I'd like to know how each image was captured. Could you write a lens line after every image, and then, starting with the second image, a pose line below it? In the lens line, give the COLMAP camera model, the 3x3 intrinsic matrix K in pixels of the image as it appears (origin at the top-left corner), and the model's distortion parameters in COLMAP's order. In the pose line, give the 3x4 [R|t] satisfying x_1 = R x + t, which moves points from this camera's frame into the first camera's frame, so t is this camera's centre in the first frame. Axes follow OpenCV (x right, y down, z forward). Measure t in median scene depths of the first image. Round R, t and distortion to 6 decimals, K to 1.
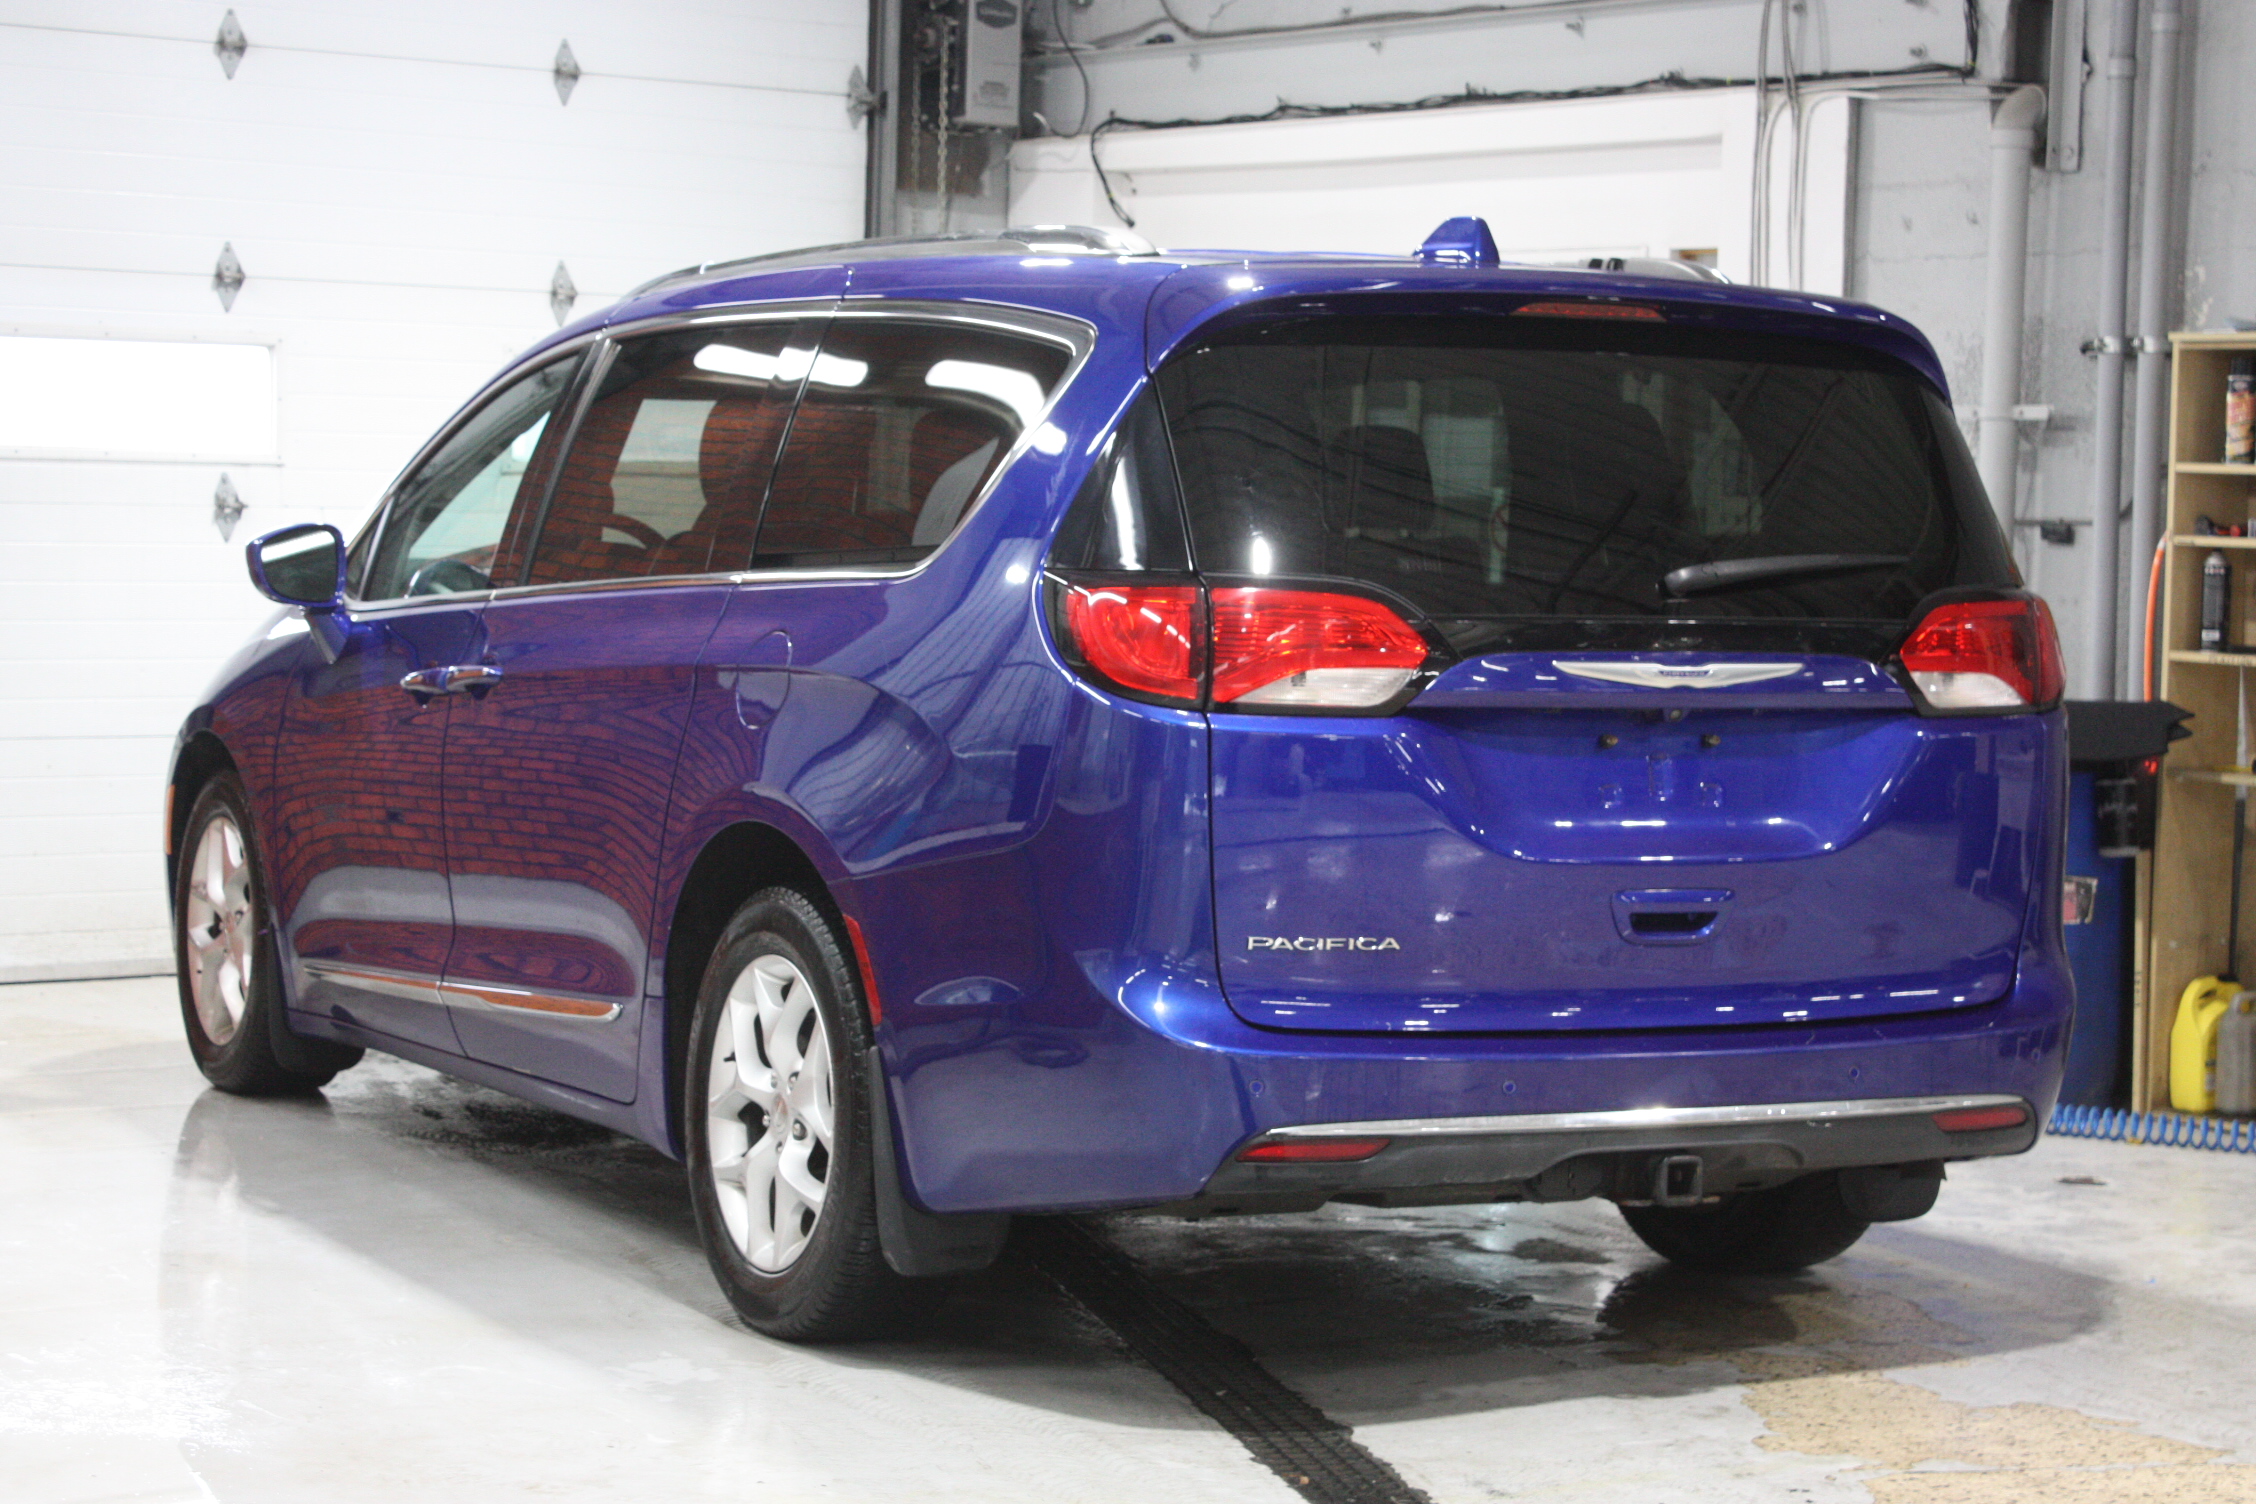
lens RADIAL K [[4744.6, 0, 1125.2], [0, 4744.6, 756.8], [0, 0, 1]] dist [0.079124, 0.000000]
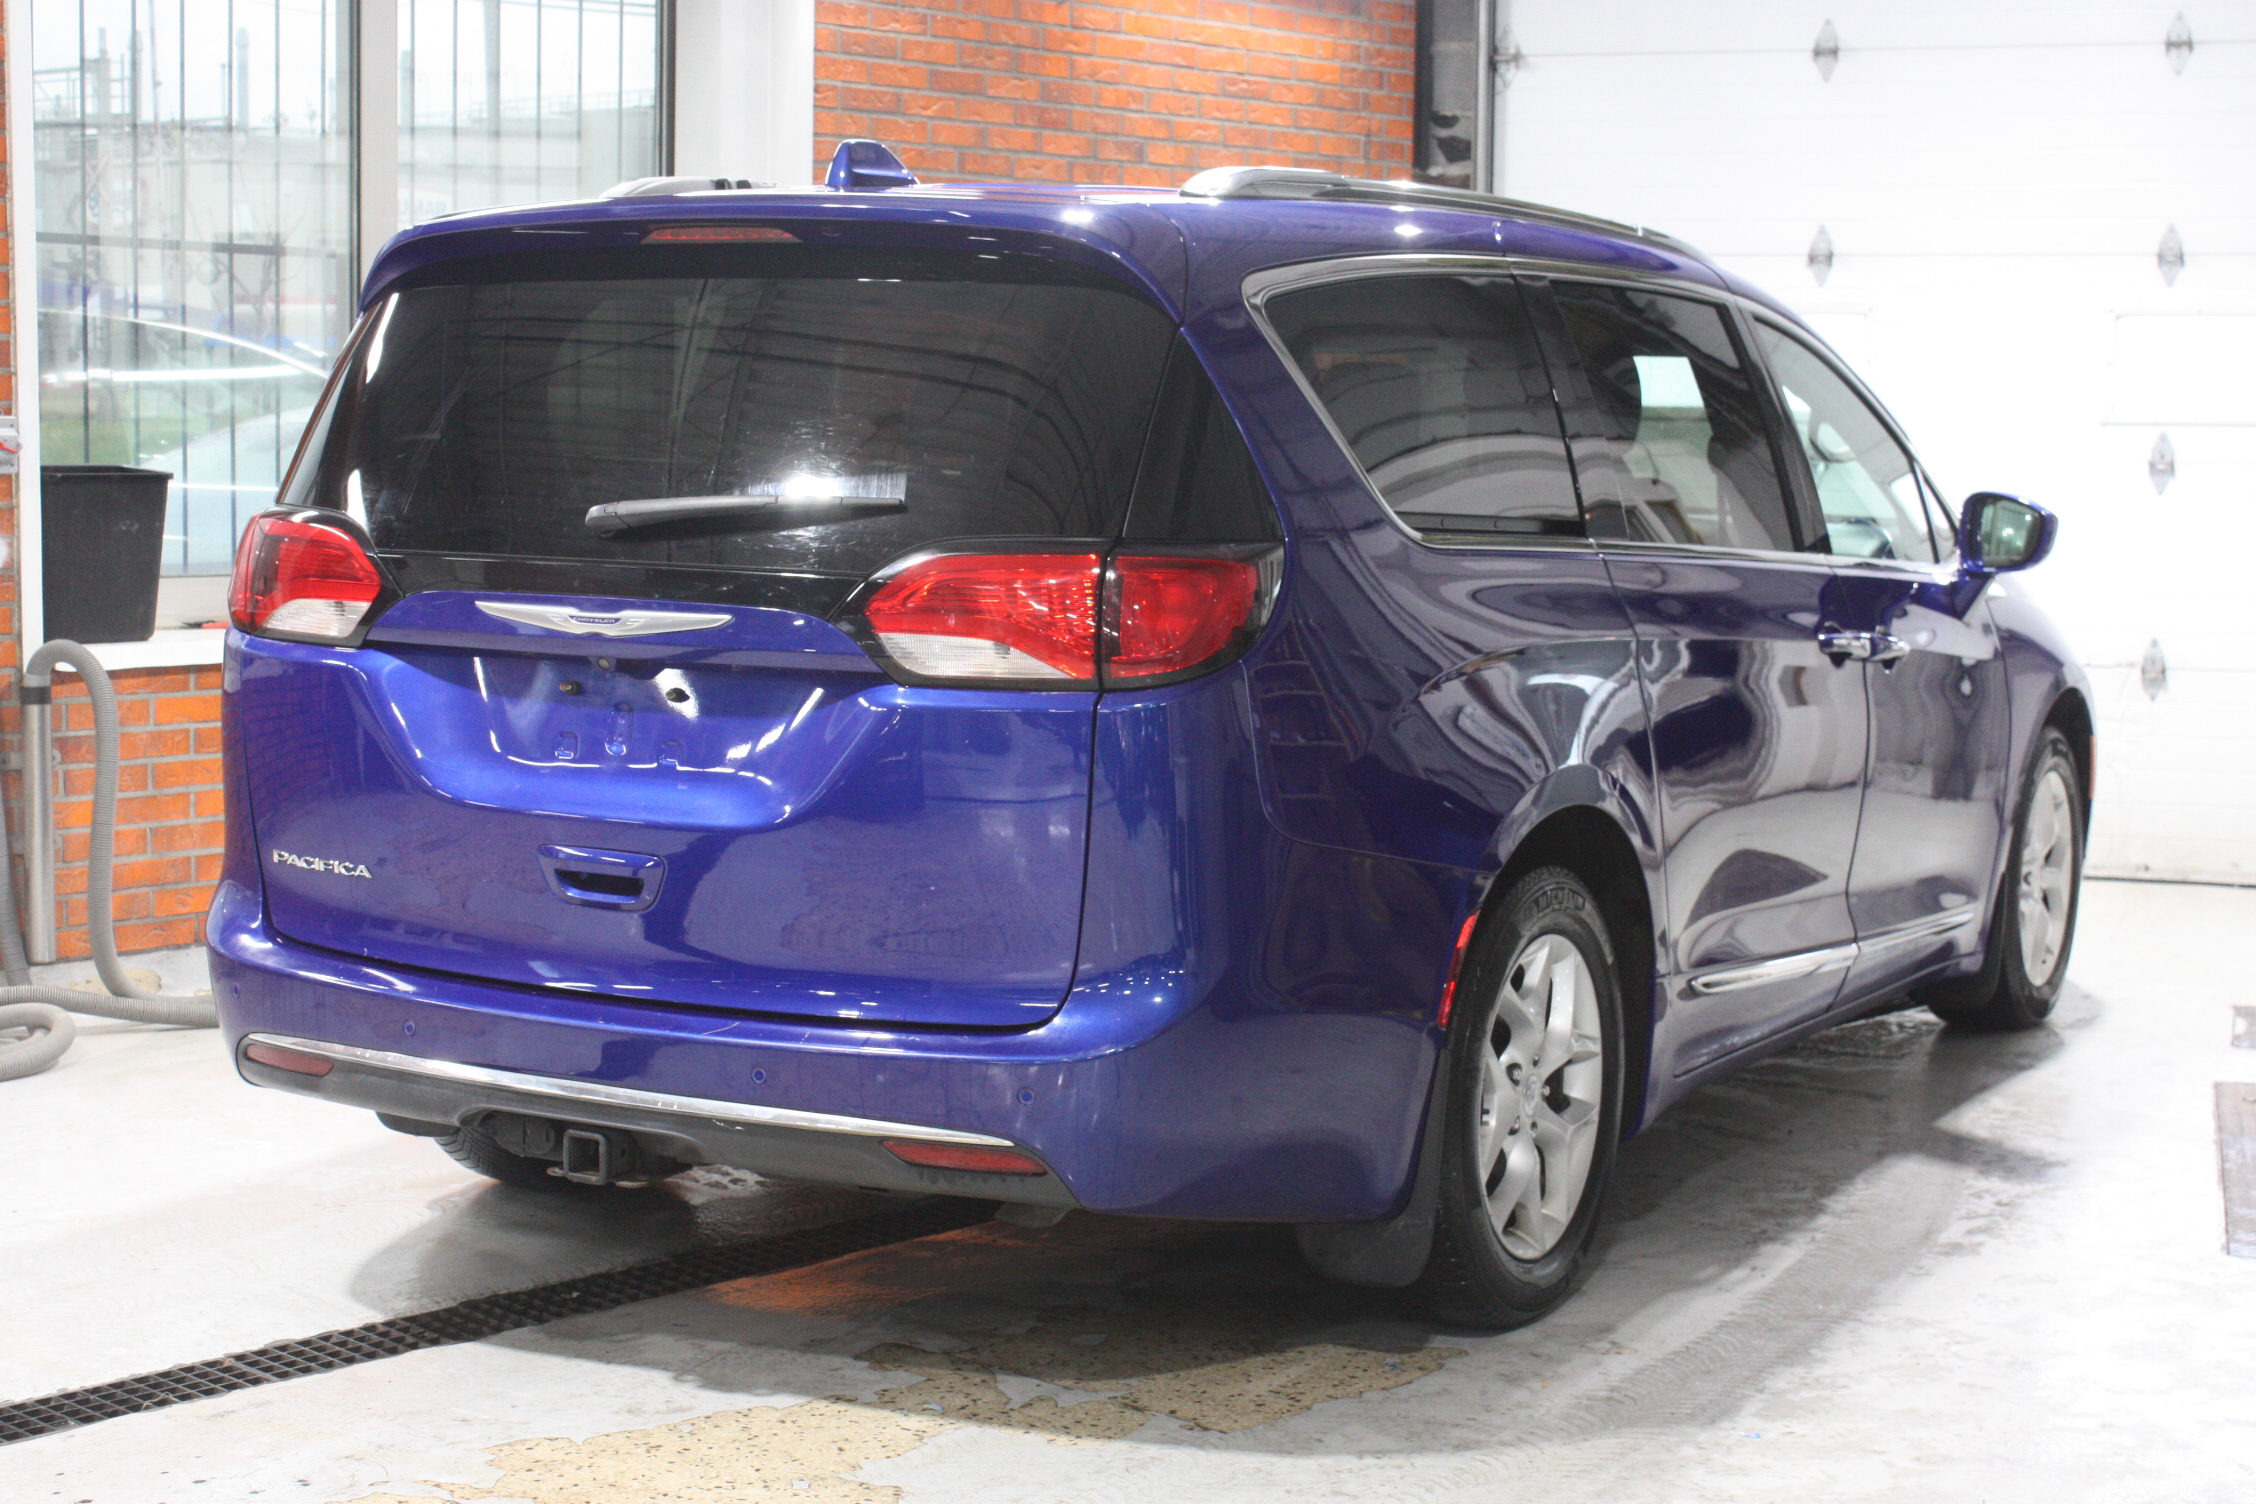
lens RADIAL K [[3537.5, 0, 1124.3], [0, 3537.5, 750.0], [0, 0, 1]] dist [-0.068837, 0.000000]
pose [[0.547583, 0.070821, -0.833749, 0.725310], [-0.049153, 0.997414, 0.052441, -0.032192], [0.835307, 0.012265, 0.549648, 0.676107]]
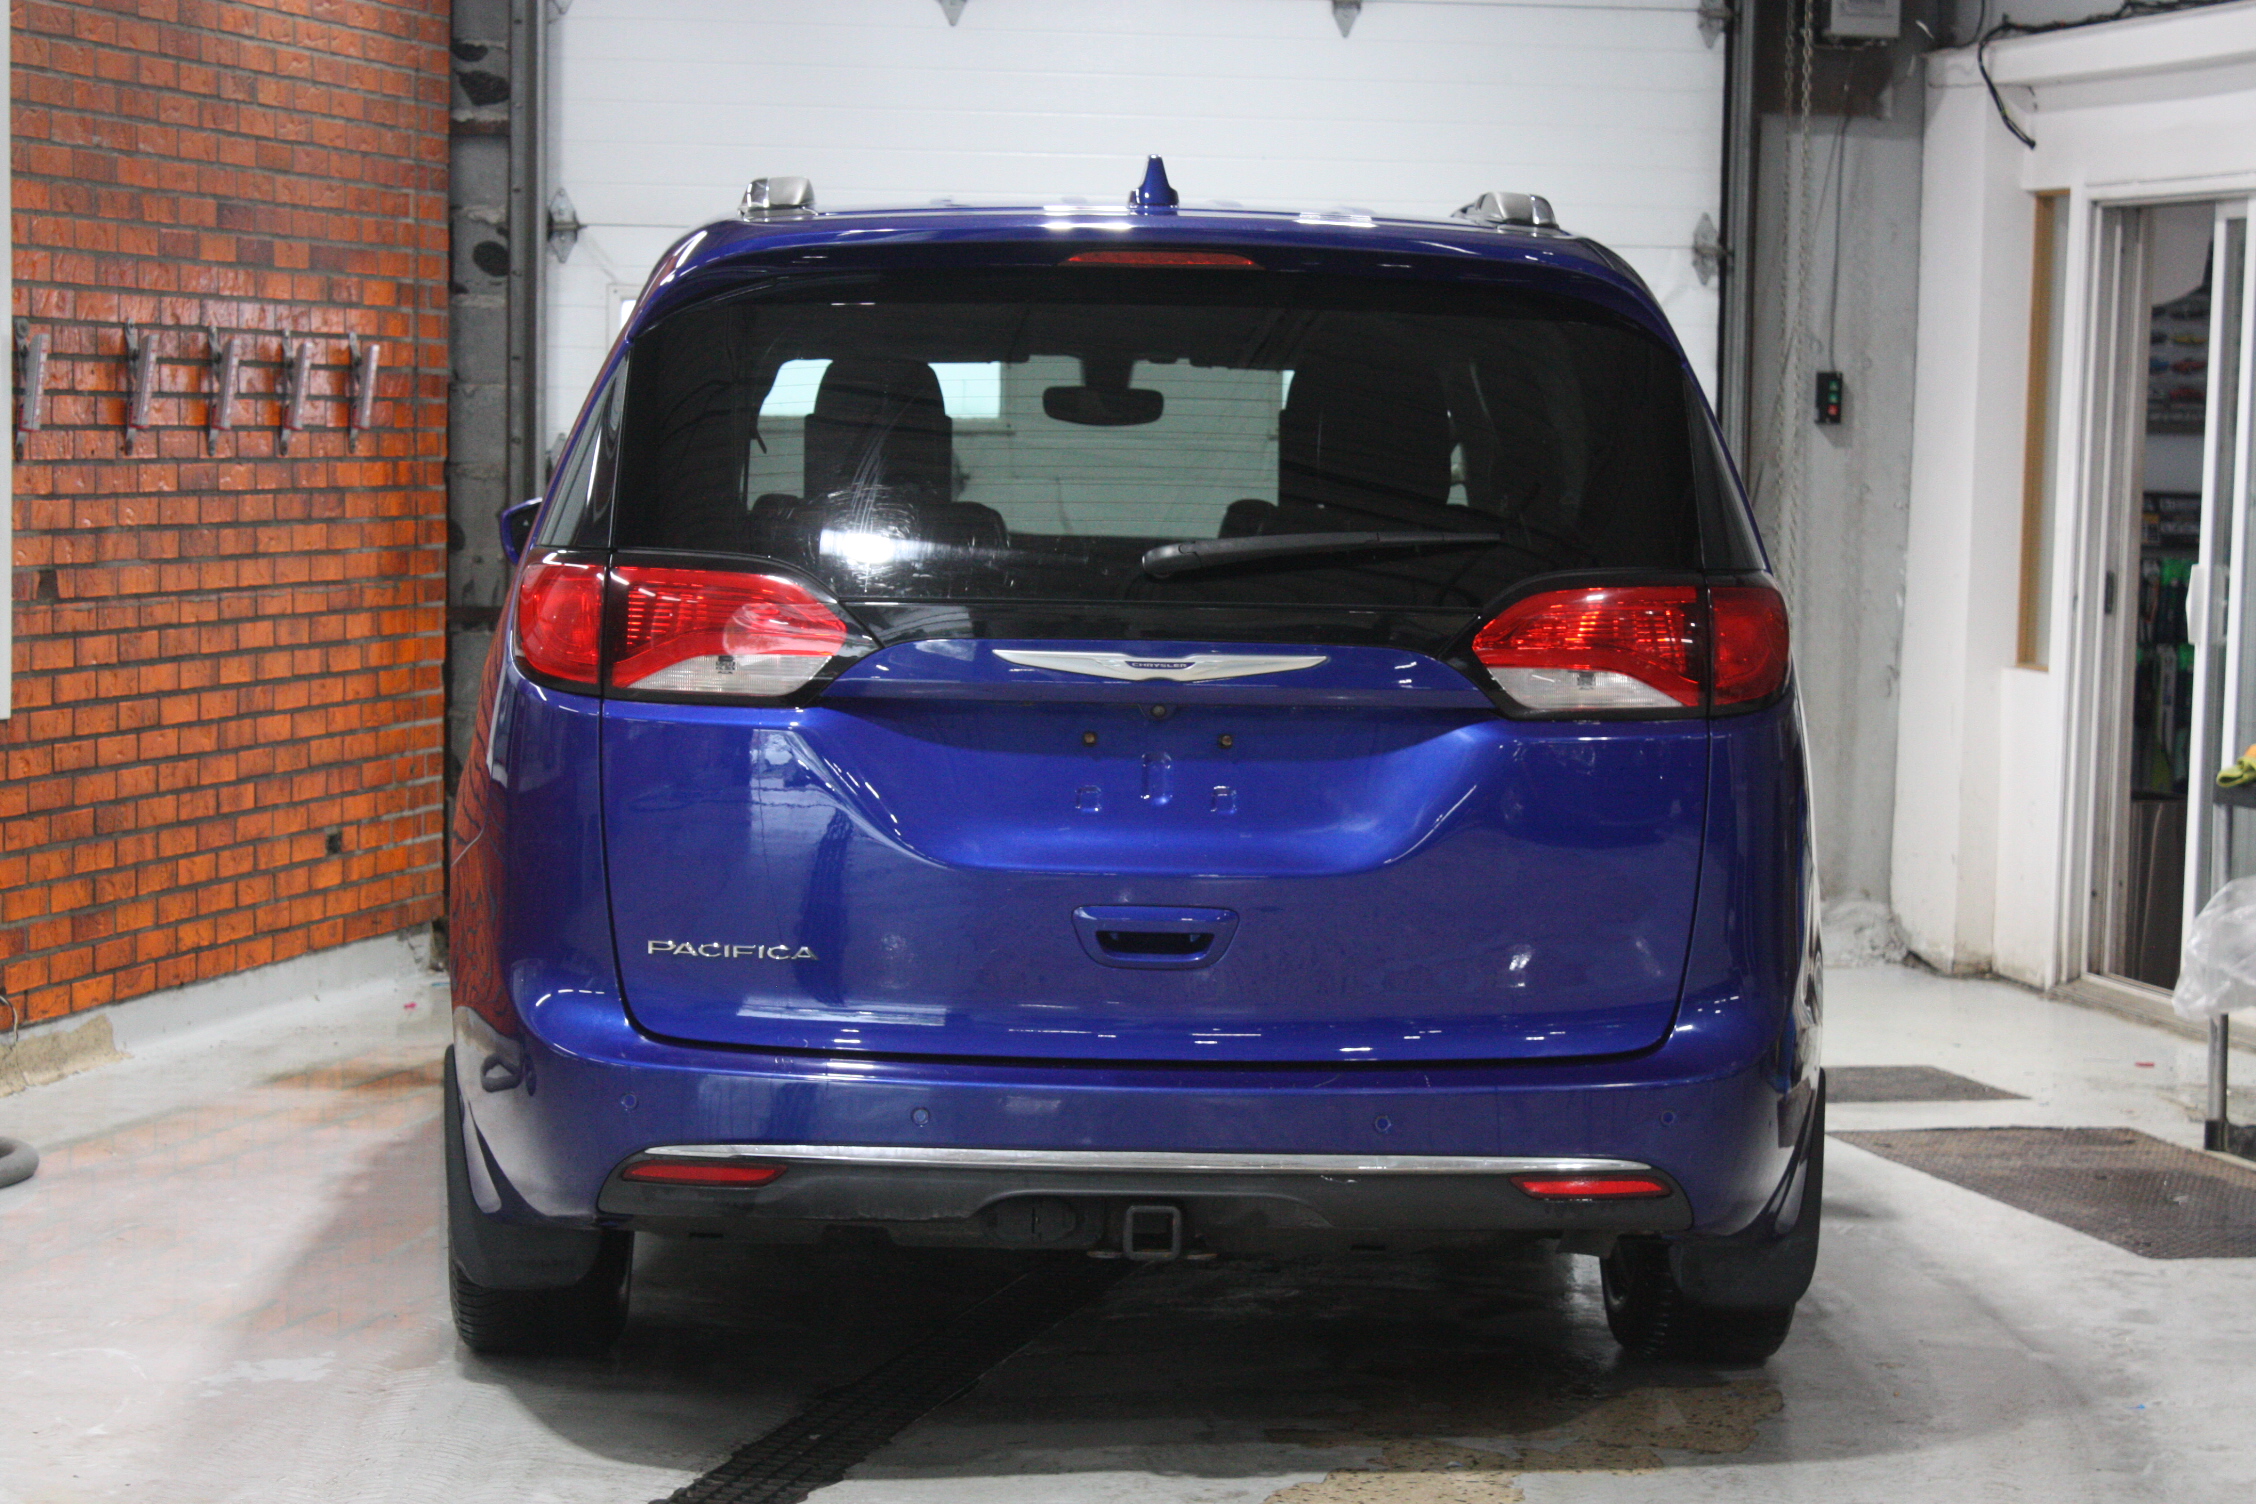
lens RADIAL K [[5460.0, 0, 1132.6], [0, 5460.0, 751.4], [0, 0, 1]] dist [0.159859, 0.000000]
pose [[0.897876, 0.020701, -0.439761, 0.542055], [-0.021656, 0.999761, 0.002845, -0.003914], [0.439715, 0.006969, 0.898110, 0.072024]]
